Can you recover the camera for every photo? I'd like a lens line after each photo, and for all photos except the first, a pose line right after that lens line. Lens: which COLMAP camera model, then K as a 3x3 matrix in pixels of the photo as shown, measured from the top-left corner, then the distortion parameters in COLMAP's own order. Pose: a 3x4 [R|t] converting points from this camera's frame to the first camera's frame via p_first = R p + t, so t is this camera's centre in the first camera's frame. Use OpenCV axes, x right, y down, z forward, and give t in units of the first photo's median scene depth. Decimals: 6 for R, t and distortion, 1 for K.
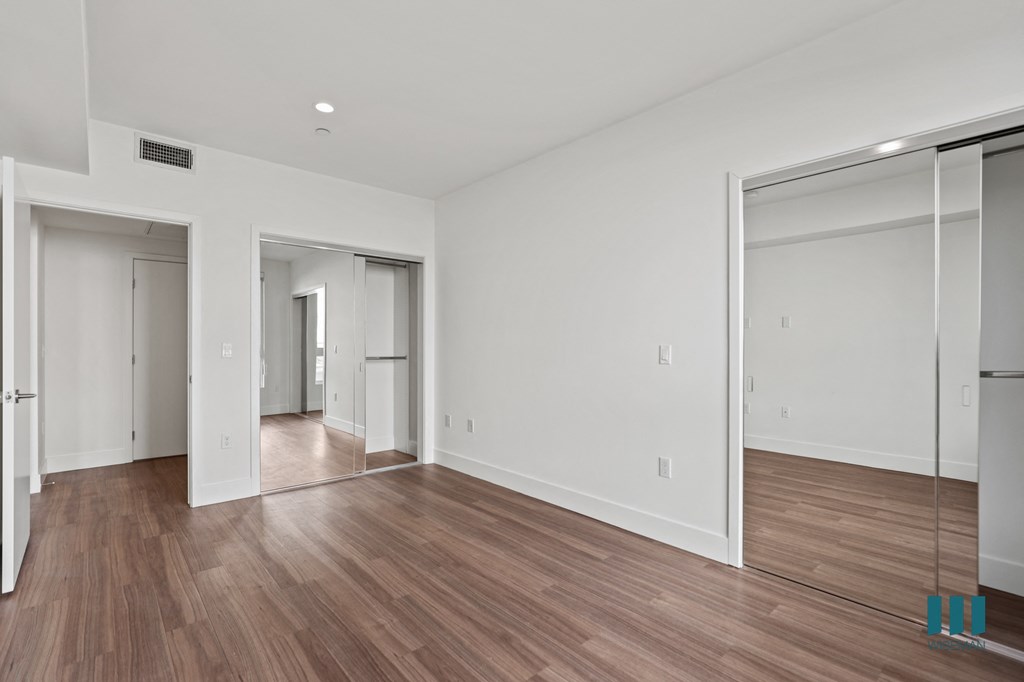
lens RADIAL K [[468.6, 0, 509.5], [0, 468.6, 346.1], [0, 0, 1]] dist [0.001311, -0.000053]
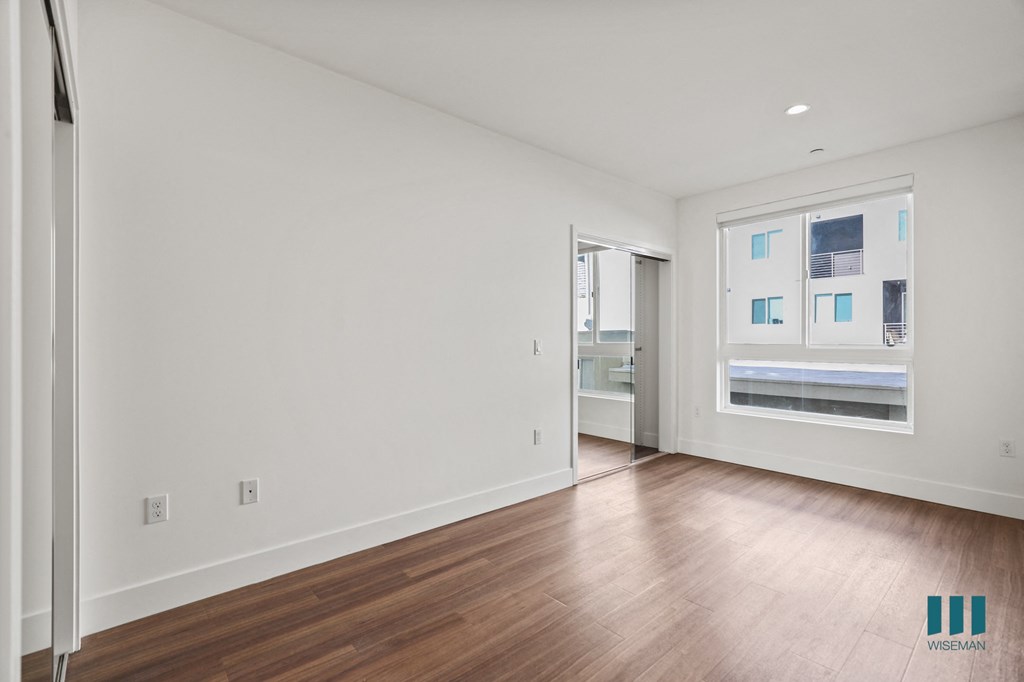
lens RADIAL K [[468.6, 0, 510.2], [0, 468.6, 339.2], [0, 0, 1]] dist [0.001311, -0.000053]
pose [[0.000776, 0.002815, 0.999996, -0.819394], [0.001303, 0.999995, -0.002816, 0.000469], [-0.999999, 0.001305, 0.000773, 0.945597]]
